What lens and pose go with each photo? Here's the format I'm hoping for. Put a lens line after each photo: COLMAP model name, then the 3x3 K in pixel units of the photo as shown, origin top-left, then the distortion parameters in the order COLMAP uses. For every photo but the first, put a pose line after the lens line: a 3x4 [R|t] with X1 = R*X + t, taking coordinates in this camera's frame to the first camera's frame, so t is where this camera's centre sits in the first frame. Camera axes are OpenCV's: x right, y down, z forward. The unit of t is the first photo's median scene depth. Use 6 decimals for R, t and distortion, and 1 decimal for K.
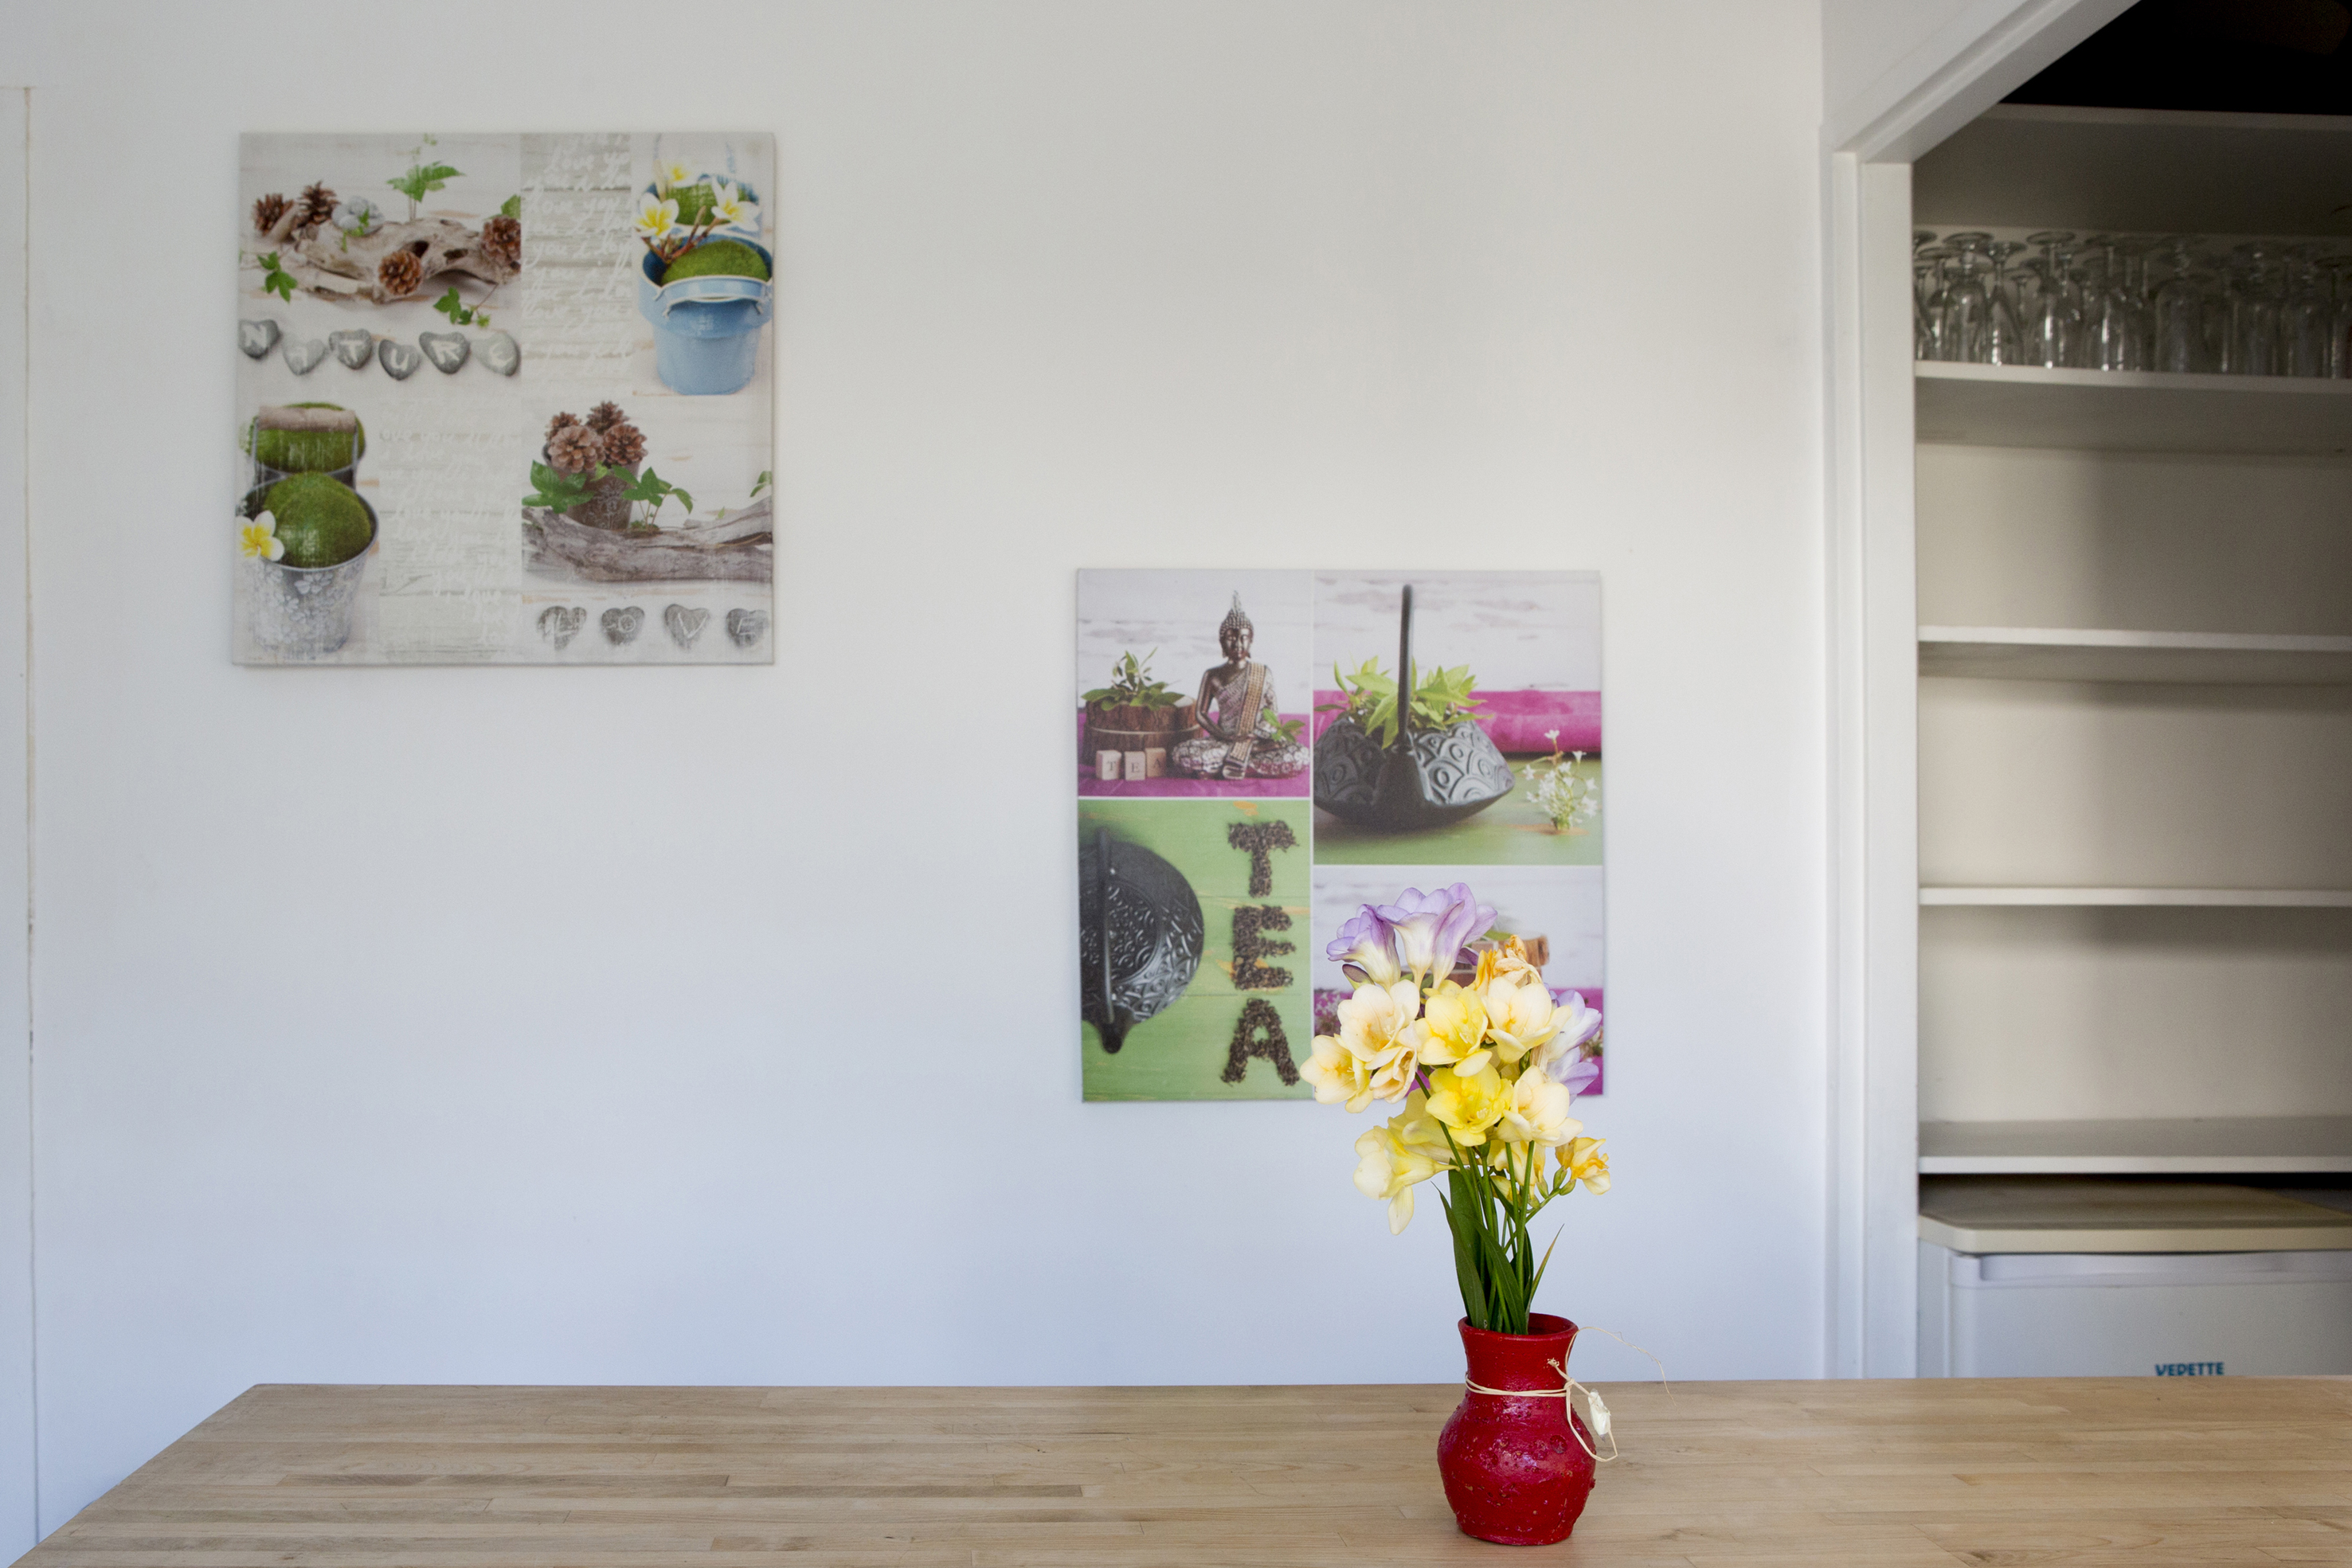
lens RADIAL K [[2222.6, 0, 1159.4], [0, 2222.6, 881.5], [0, 0, 1]] dist [-0.041320, 0.017448]
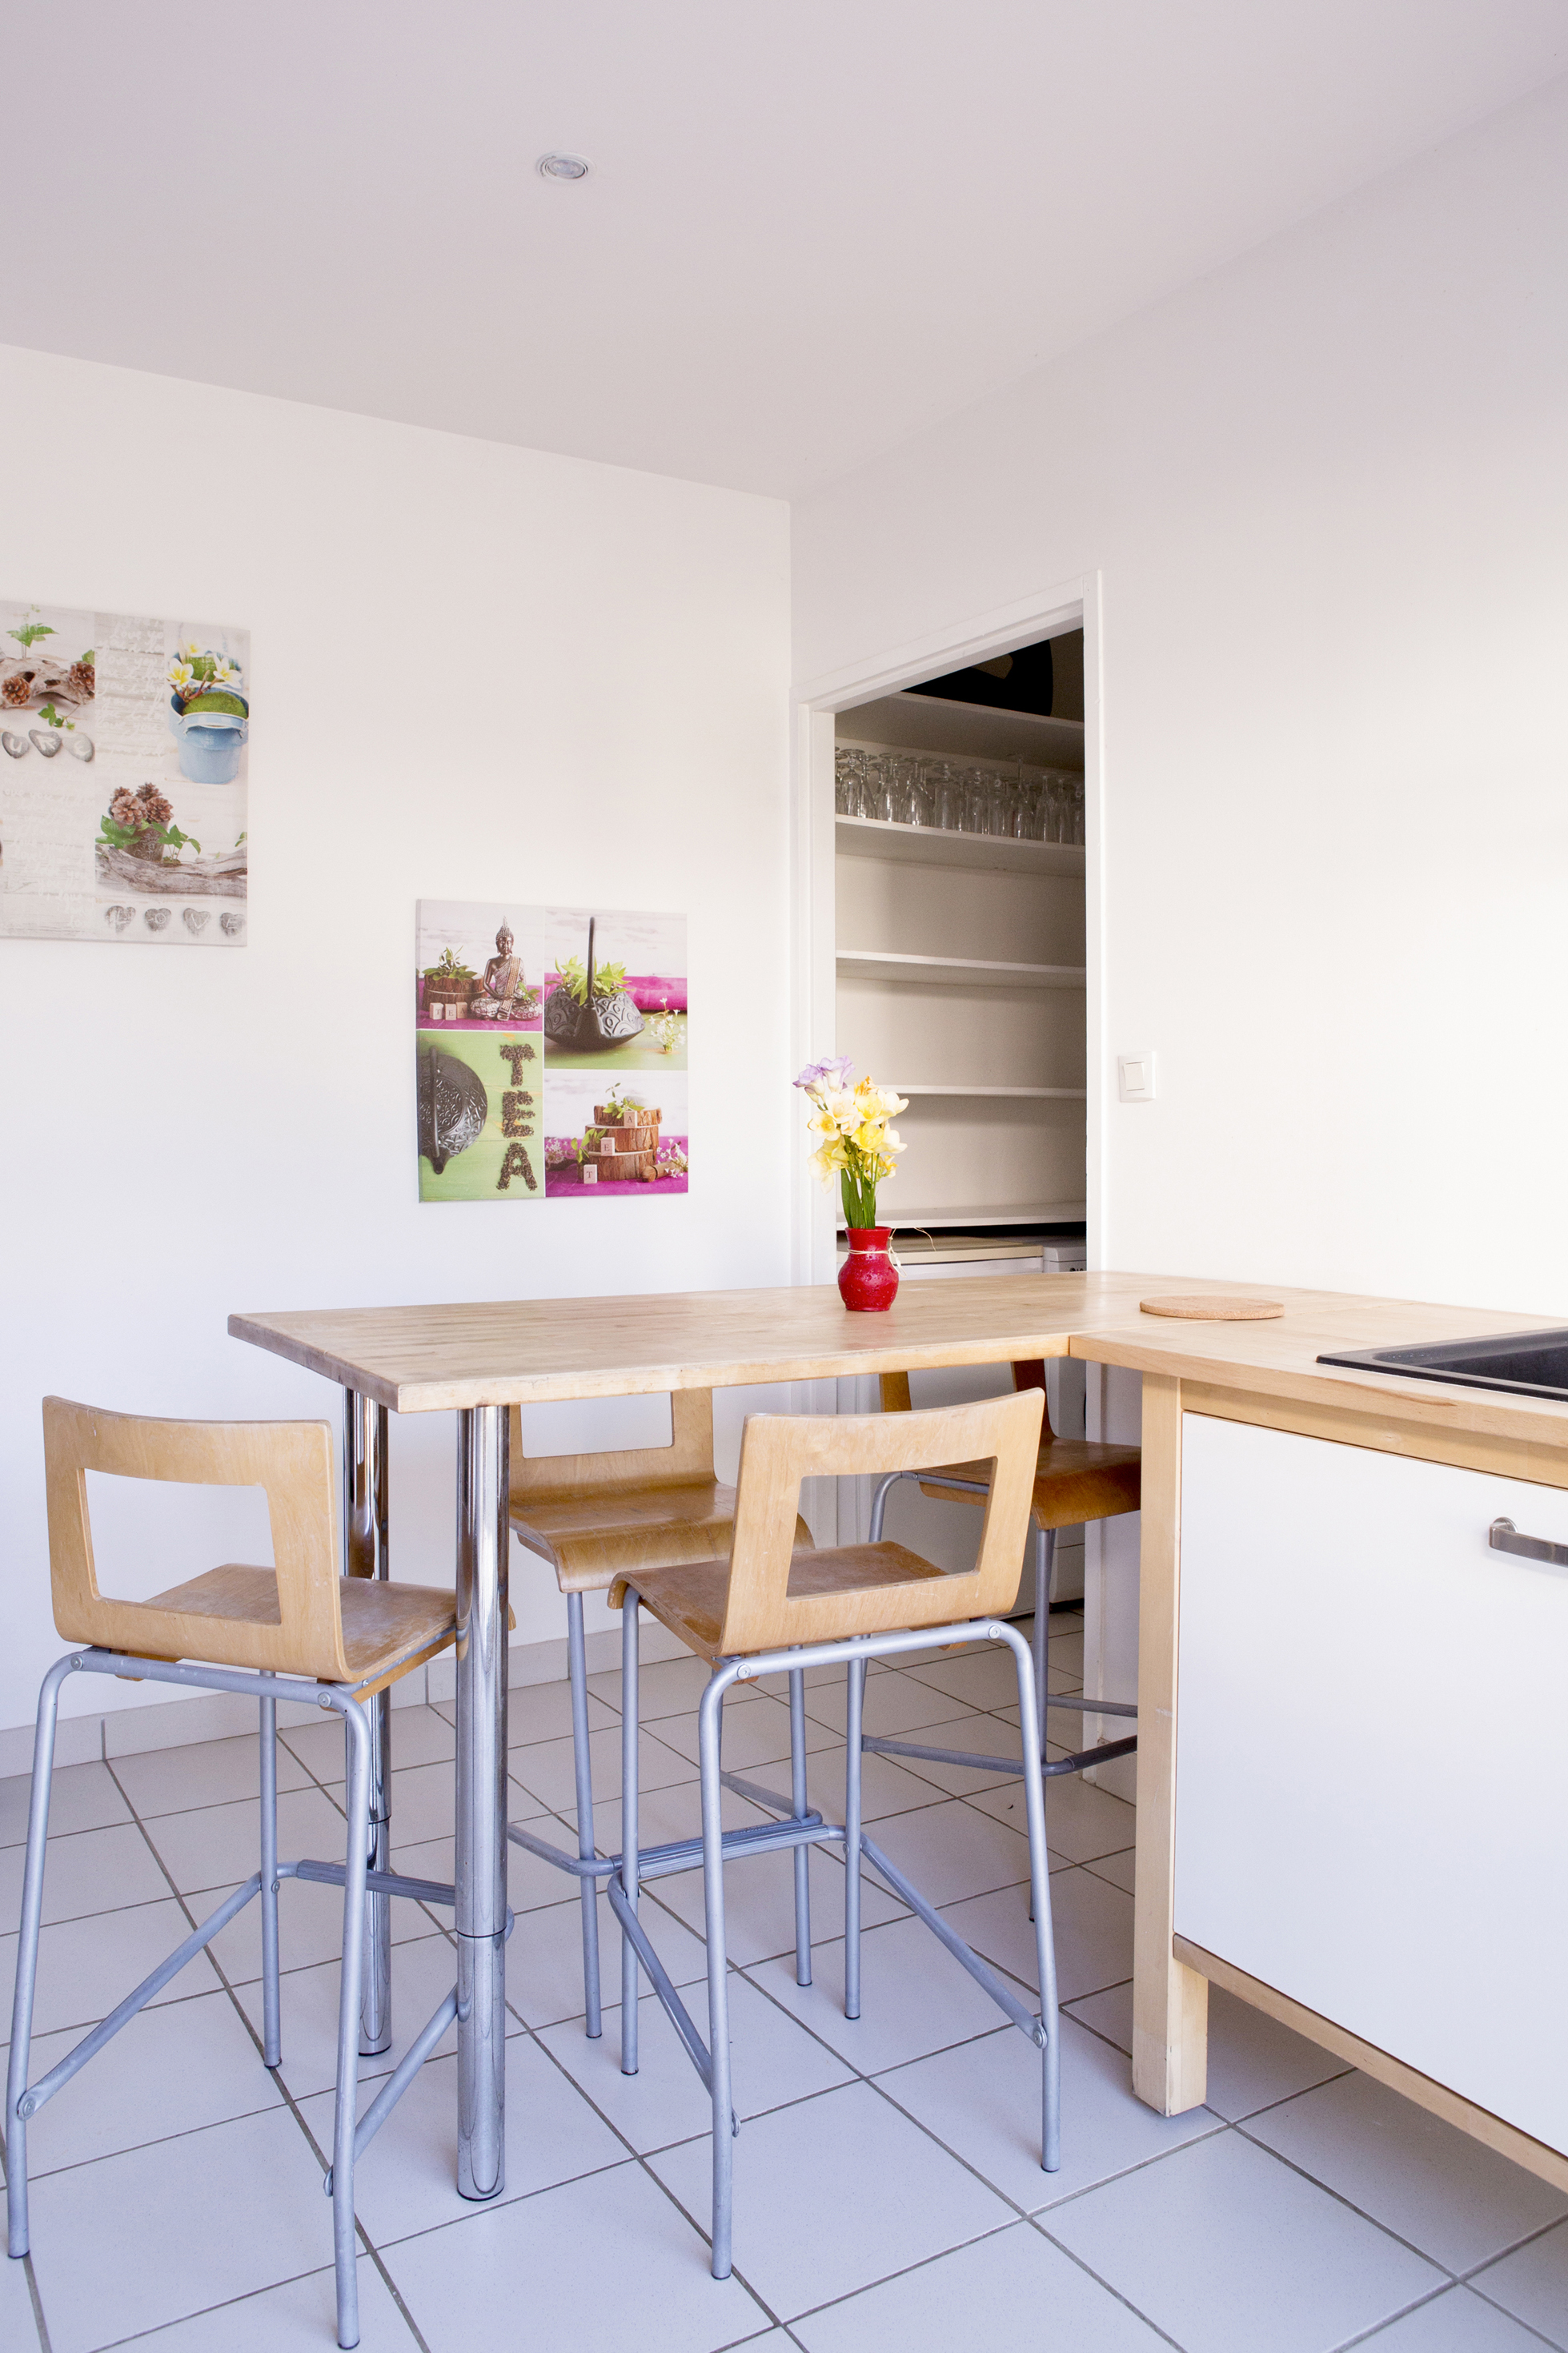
lens RADIAL K [[1678.2, 0, 781.3], [0, 1678.2, 1165.4], [0, 0, 1]] dist [0.000421, 0.009110]
pose [[0.892941, -0.018545, 0.449791, -0.389390], [0.008580, 0.999671, 0.024185, 0.041349], [-0.450092, -0.017737, 0.892806, -0.328931]]
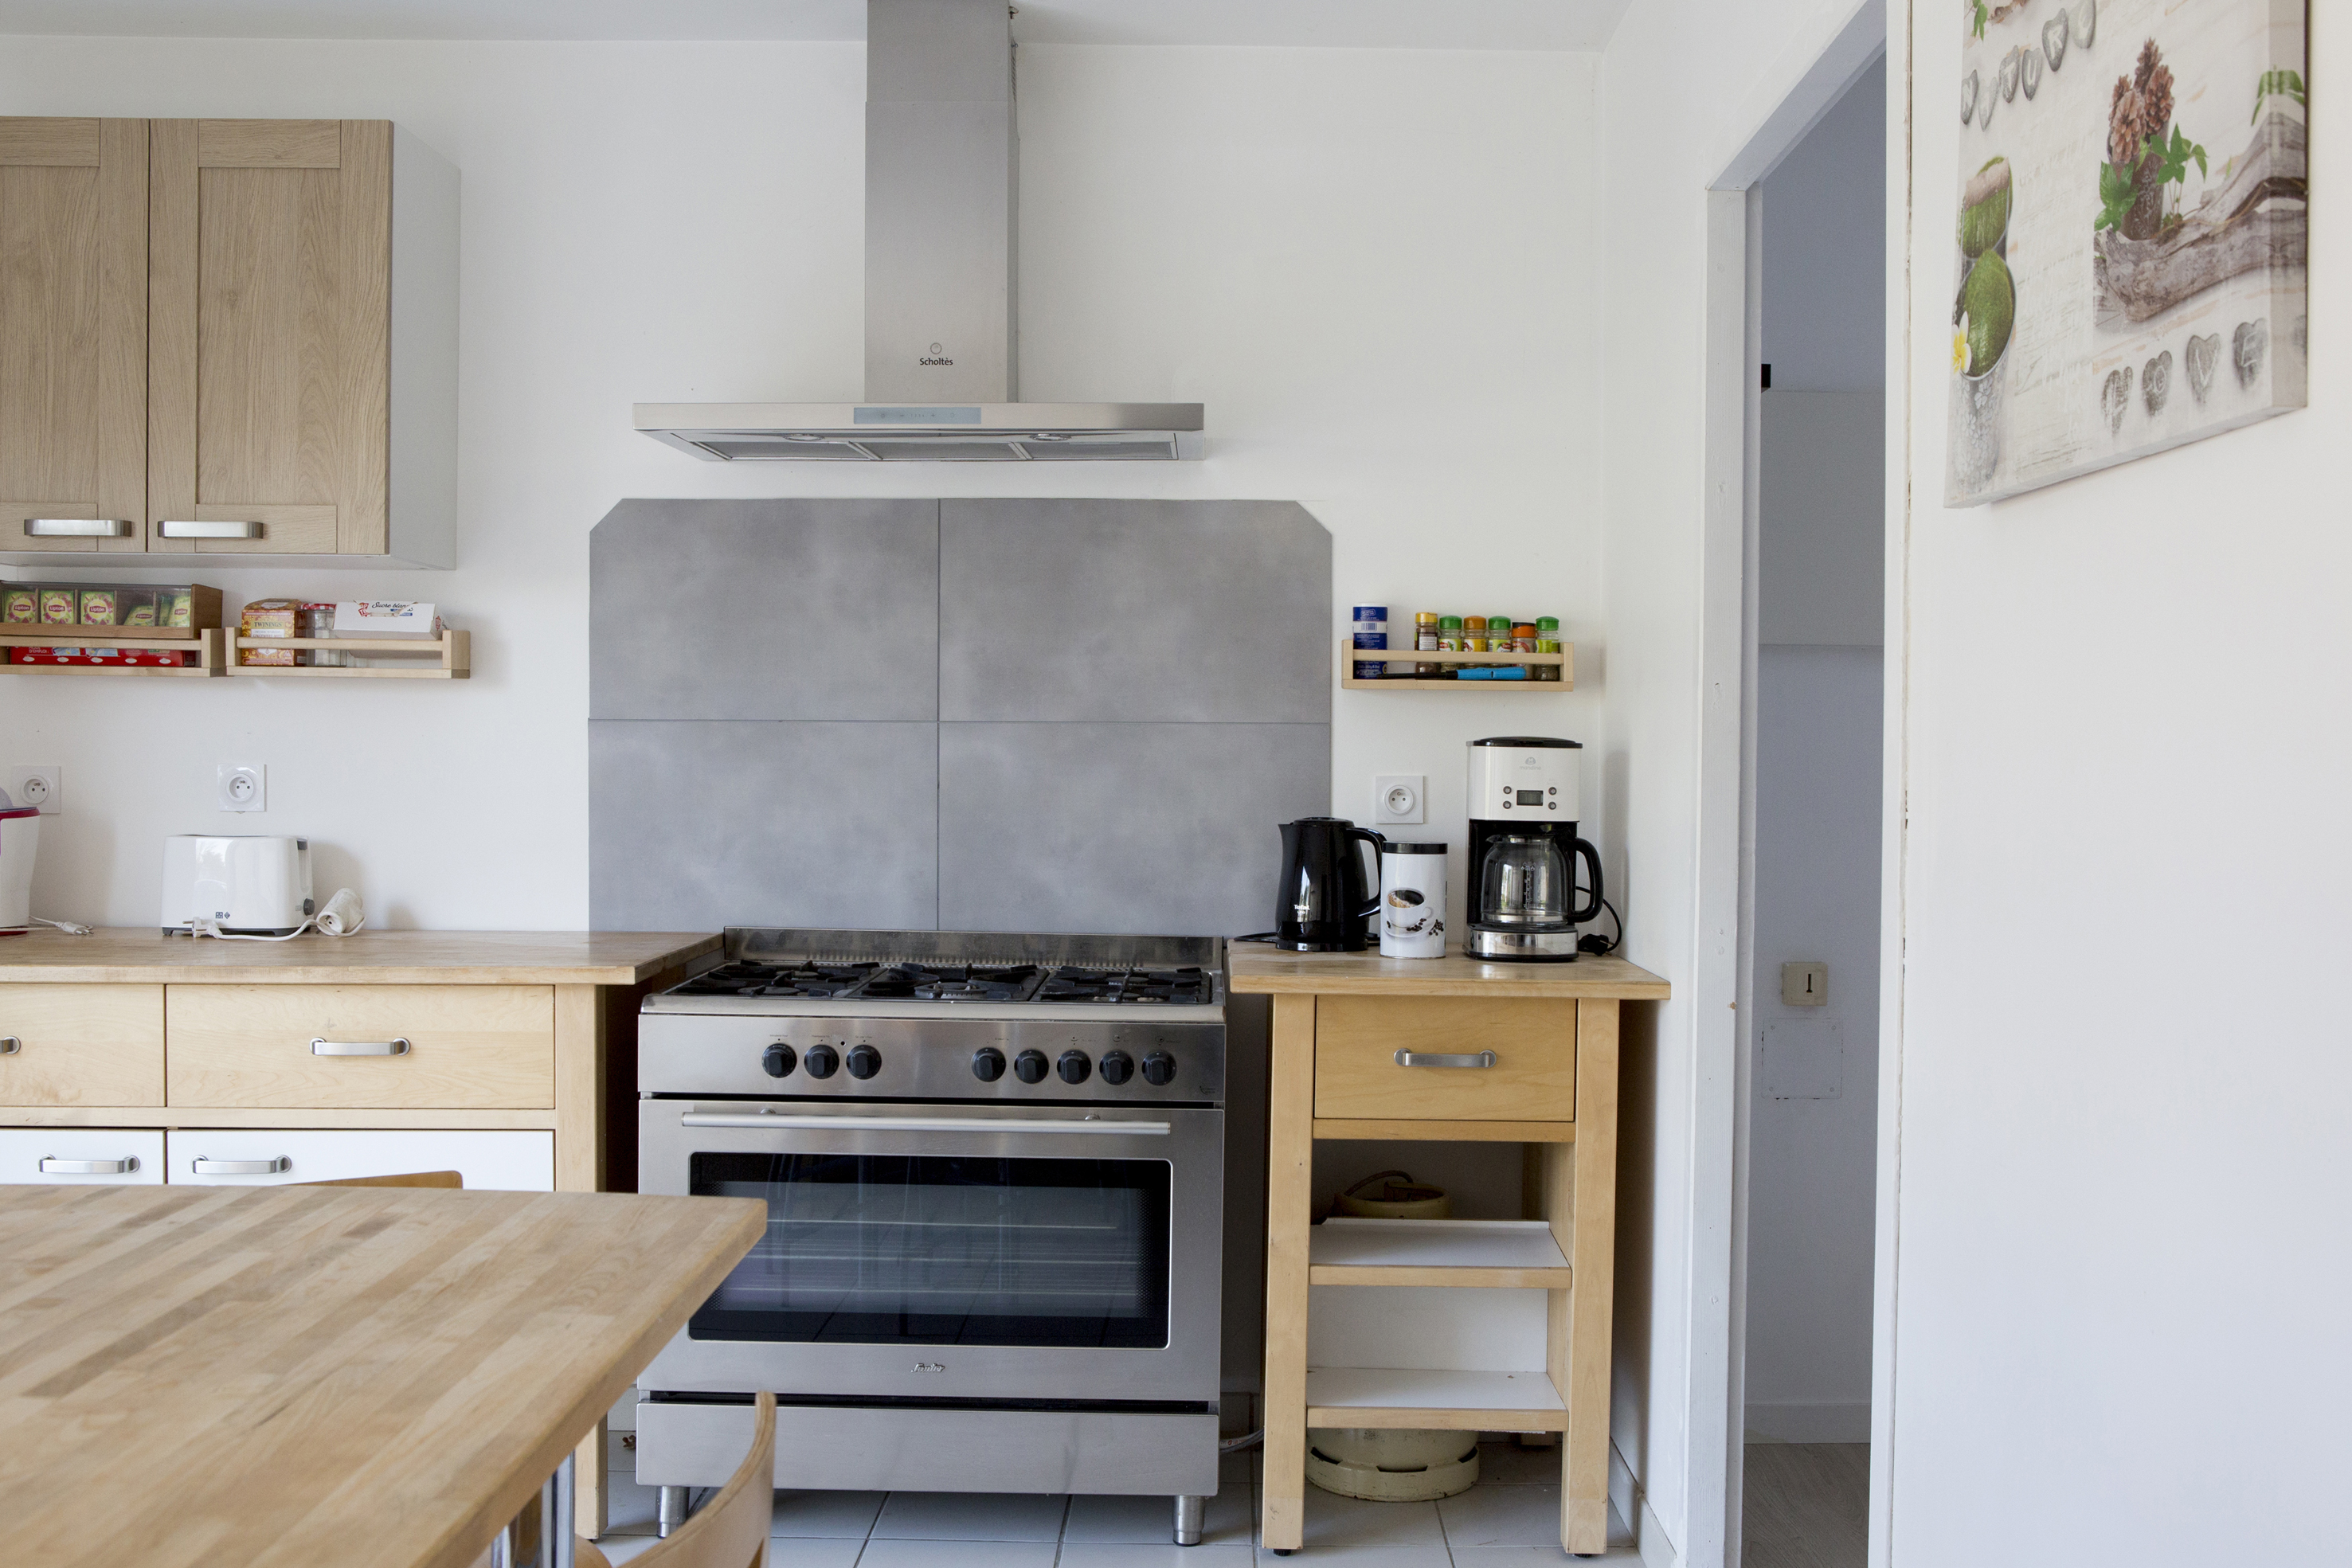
lens RADIAL K [[2318.5, 0, 1177.9], [0, 2318.5, 780.6], [0, 0, 1]] dist [-0.014332, 0.000000]
pose [[-0.100608, 0.016445, -0.994790, 0.445201], [-0.015824, 0.999710, 0.018127, -0.008562], [0.994800, 0.017566, -0.100319, 0.776828]]
